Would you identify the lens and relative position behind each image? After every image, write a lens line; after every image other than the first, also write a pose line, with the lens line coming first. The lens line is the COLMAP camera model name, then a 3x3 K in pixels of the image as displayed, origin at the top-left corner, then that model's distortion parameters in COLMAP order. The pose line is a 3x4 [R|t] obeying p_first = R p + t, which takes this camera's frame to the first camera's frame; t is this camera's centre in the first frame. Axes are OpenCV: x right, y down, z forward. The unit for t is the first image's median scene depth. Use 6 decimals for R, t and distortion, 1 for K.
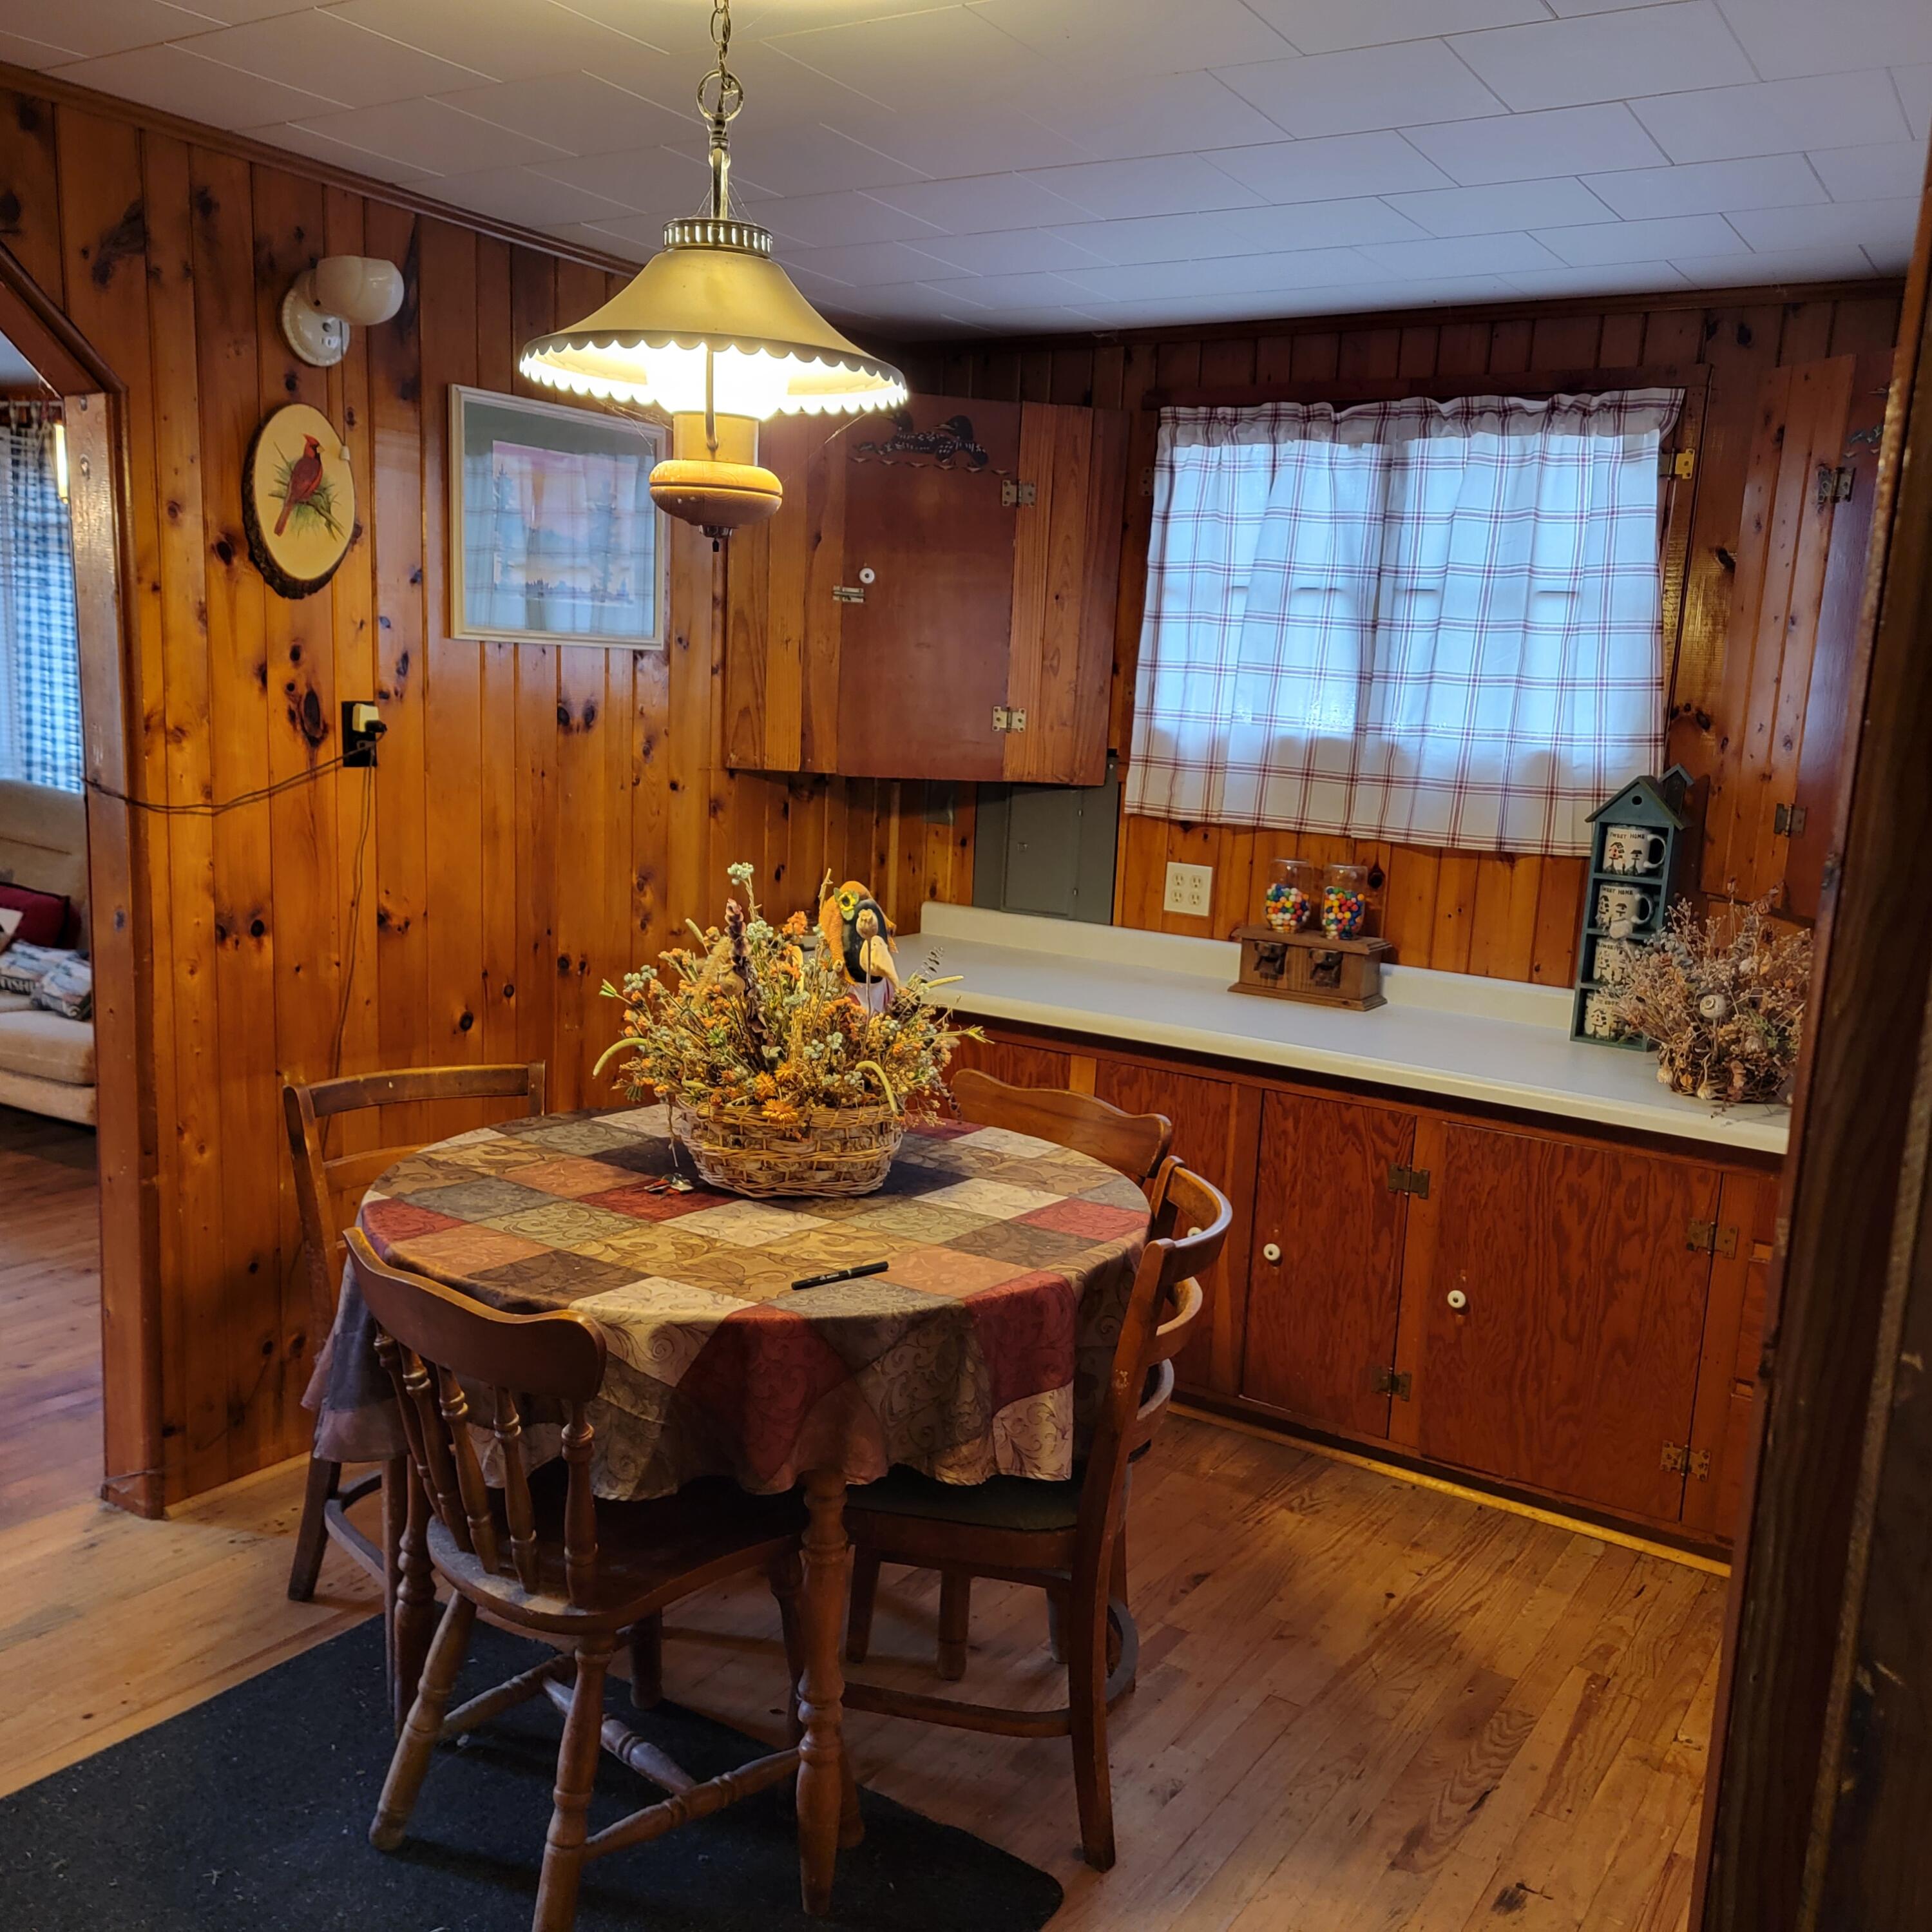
lens RADIAL K [[1802.8, 0, 982.6], [0, 1802.8, 954.7], [0, 0, 1]] dist [0.050568, 0.000000]
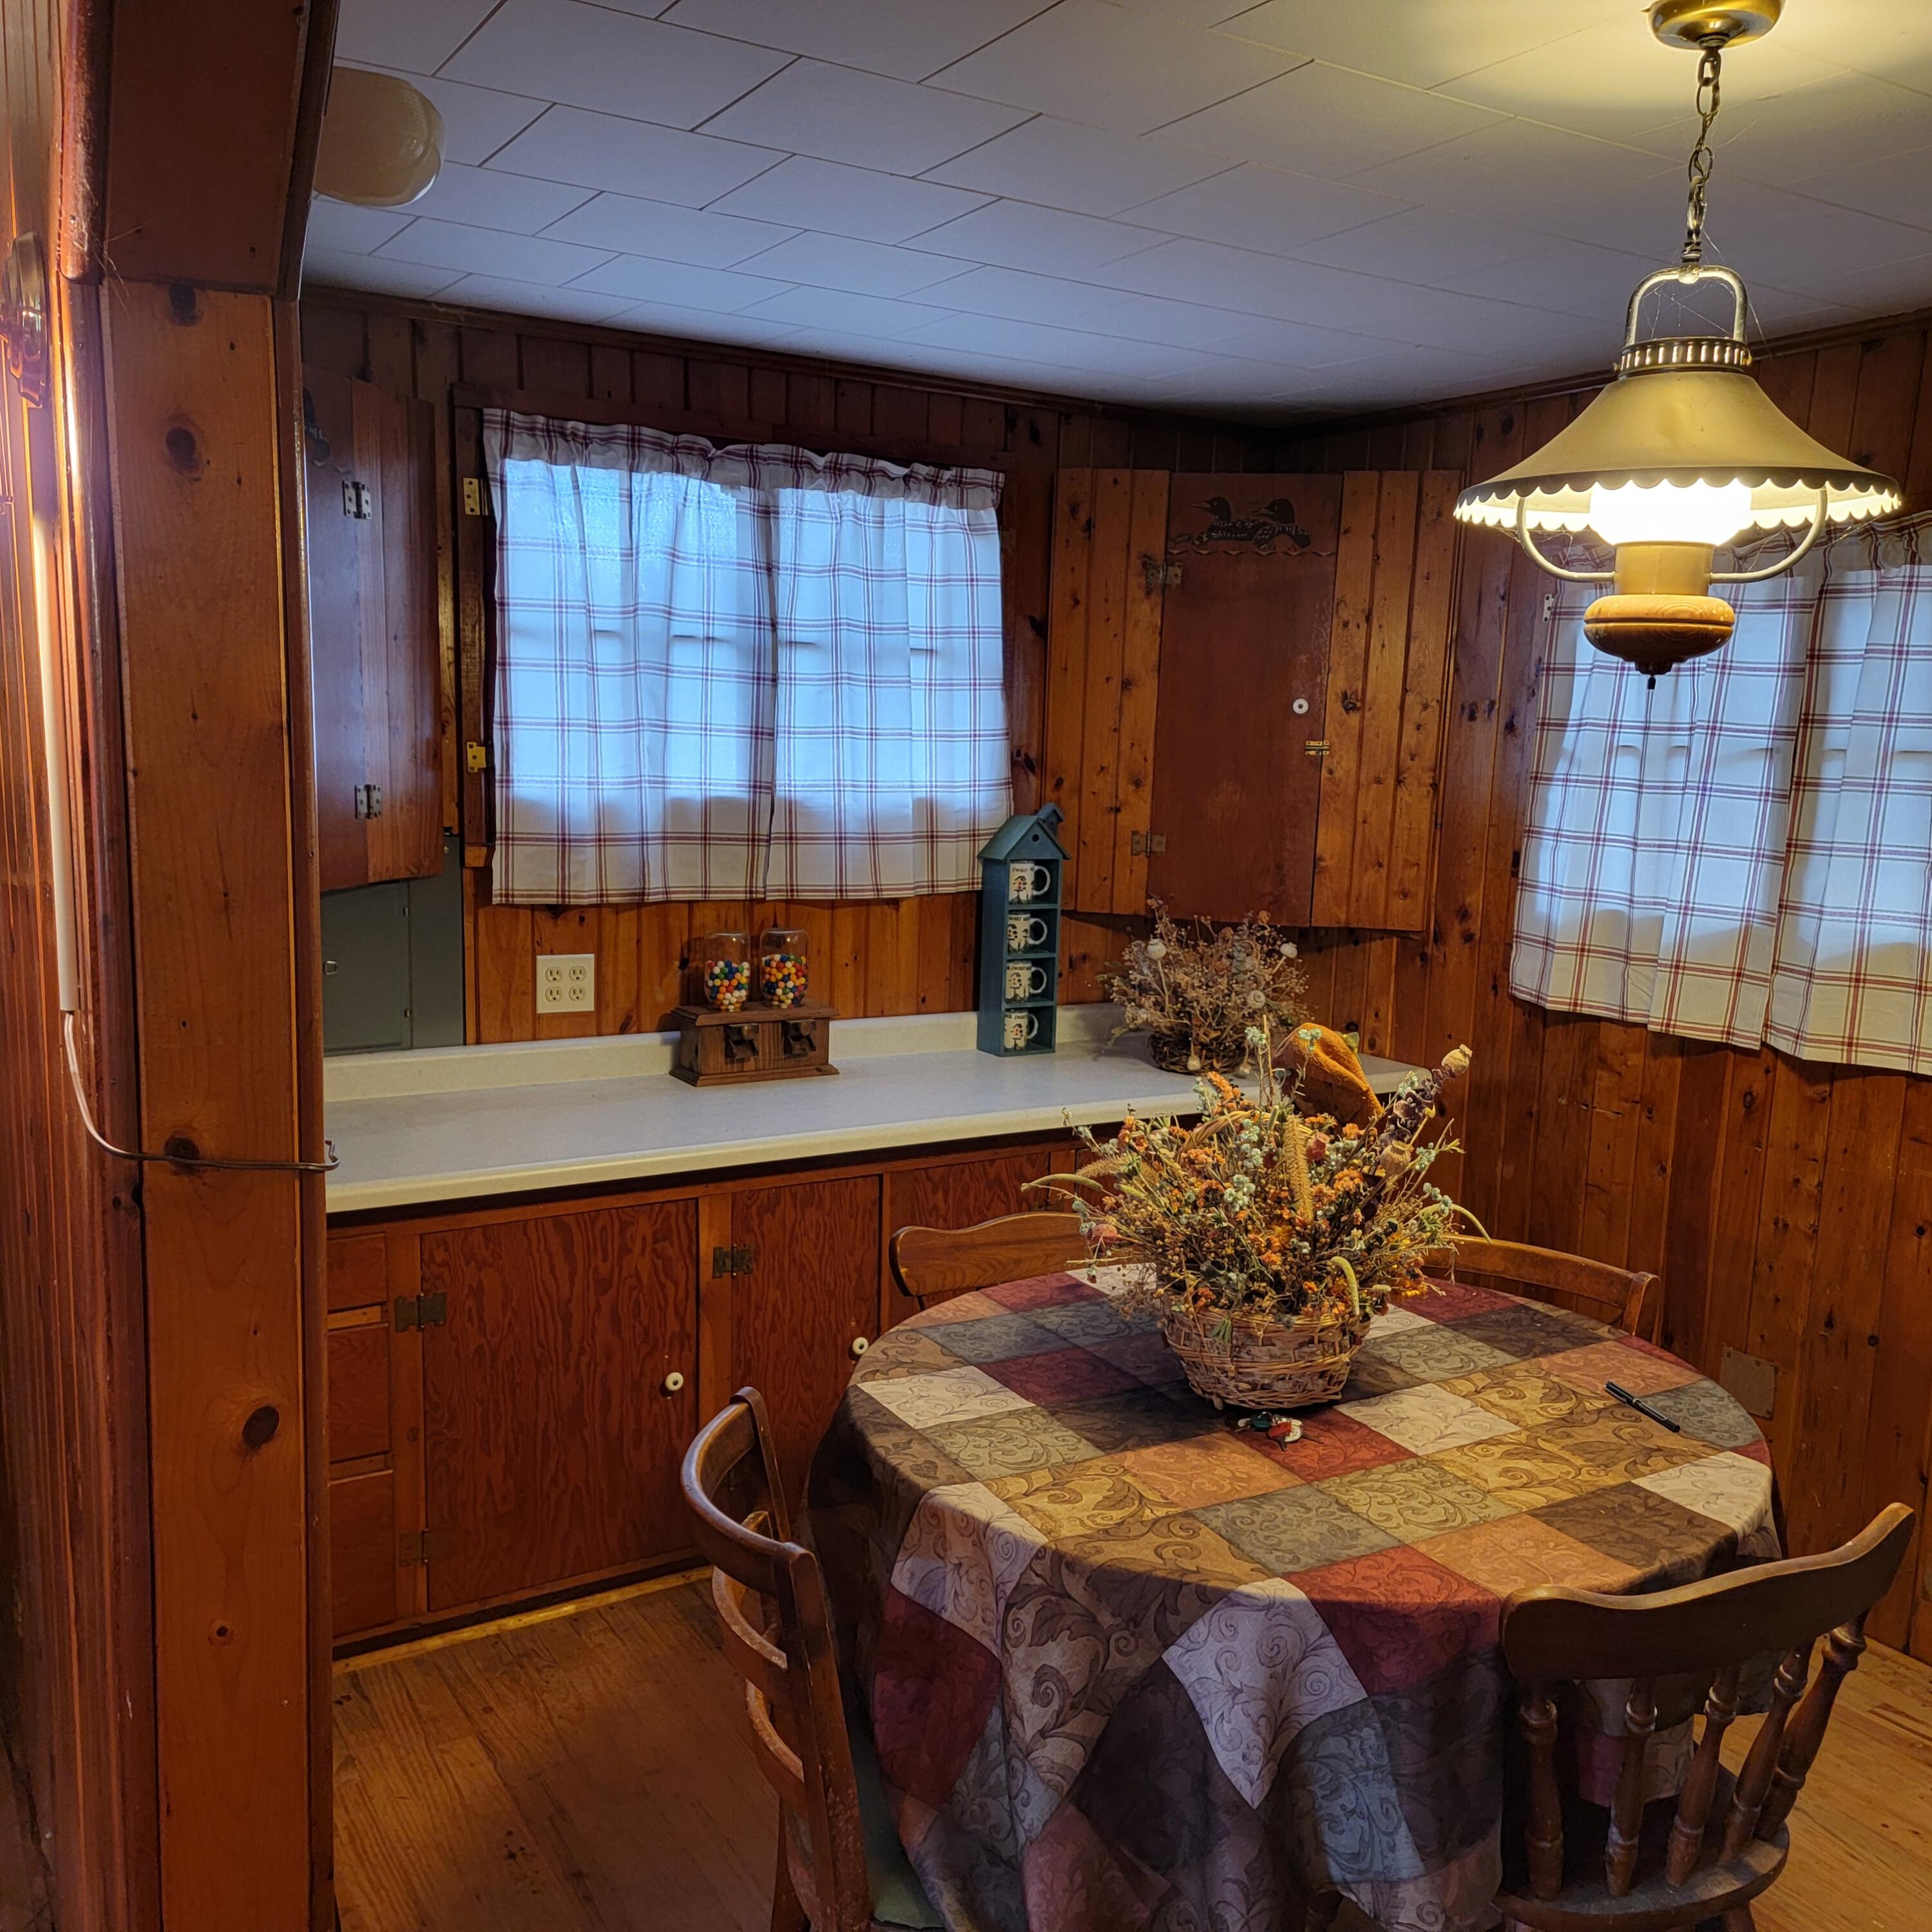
lens RADIAL K [[1802.8, 0, 979.1], [0, 1802.8, 977.1], [0, 0, 1]] dist [0.050568, 0.000000]
pose [[0.431114, -0.164843, 0.887112, -0.623251], [0.132816, 0.984054, 0.118311, -0.127577], [-0.892469, 0.066817, 0.446133, 0.494265]]
